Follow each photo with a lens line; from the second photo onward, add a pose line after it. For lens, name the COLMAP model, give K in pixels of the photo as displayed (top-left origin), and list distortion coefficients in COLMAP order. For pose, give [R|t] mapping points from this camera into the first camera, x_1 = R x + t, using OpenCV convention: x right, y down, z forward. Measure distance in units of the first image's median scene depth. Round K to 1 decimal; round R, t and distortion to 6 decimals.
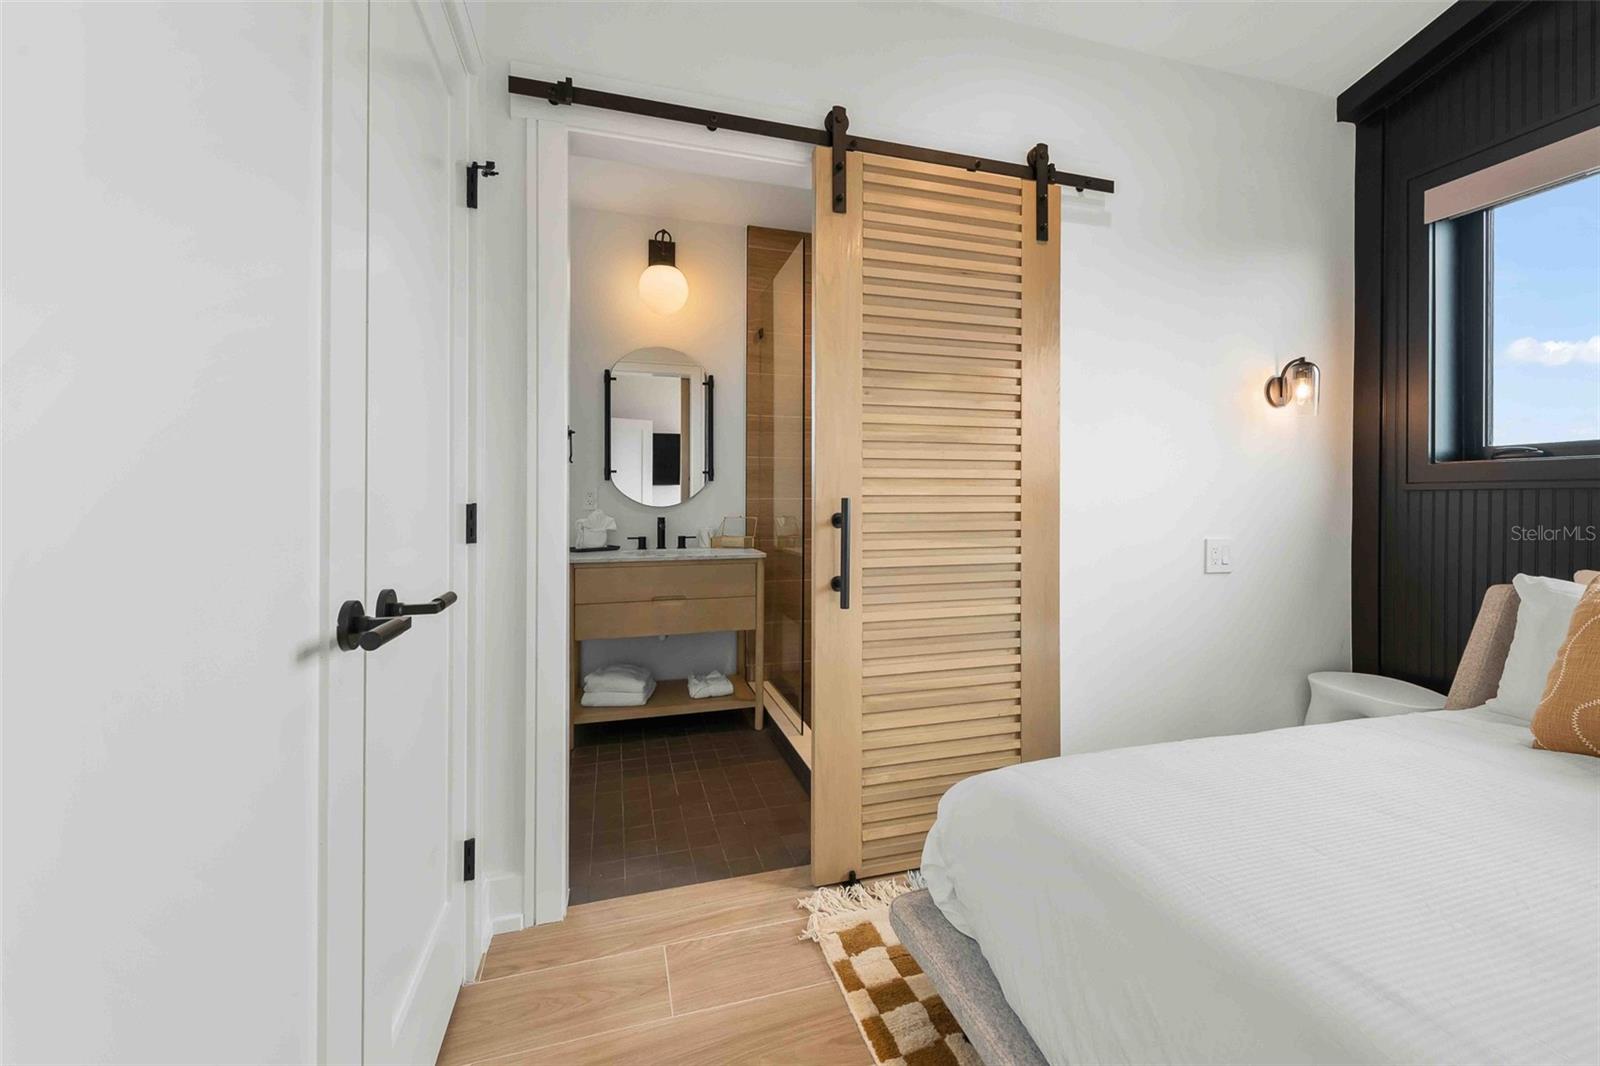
lens RADIAL K [[644.2, 0, 815.5], [0, 644.2, 492.5], [0, 0, 1]] dist [0.006043, -0.001152]
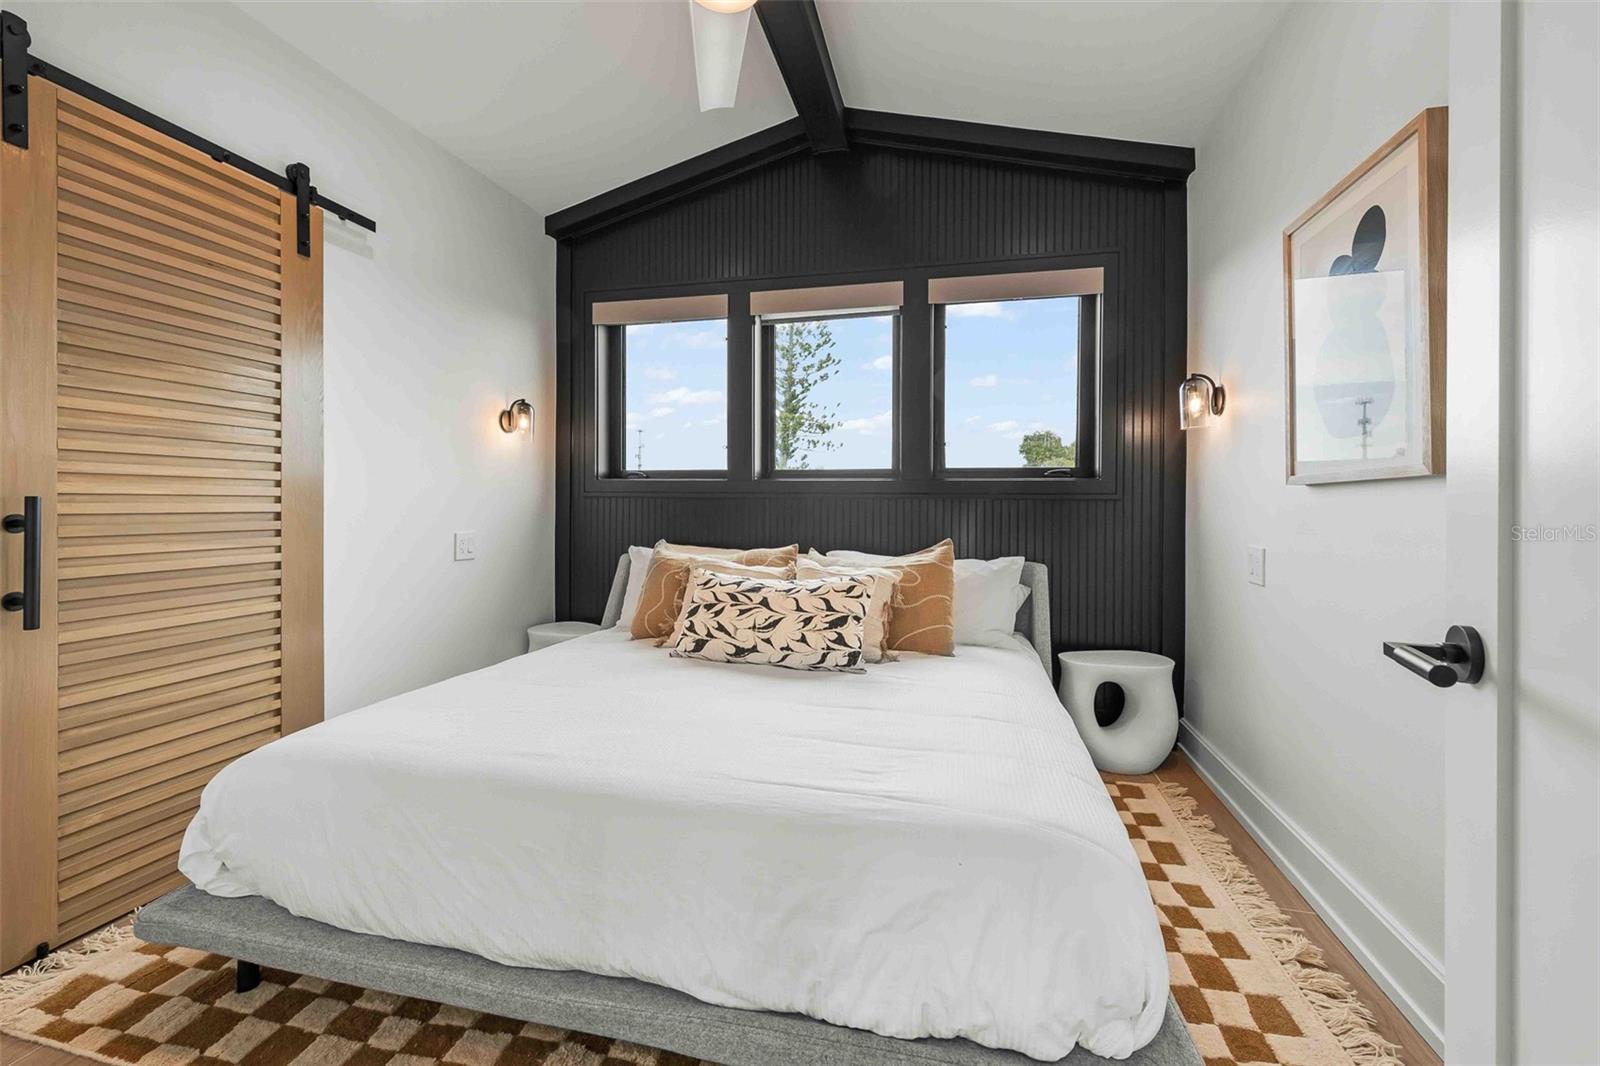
lens RADIAL K [[644.2, 0, 798.5], [0, 644.2, 520.8], [0, 0, 1]] dist [0.006043, -0.001152]
pose [[0.515759, -0.017783, 0.856549, -0.149803], [-0.015170, 0.999438, 0.029884, 0.000412], [-0.856599, -0.028407, 0.515200, -0.259536]]
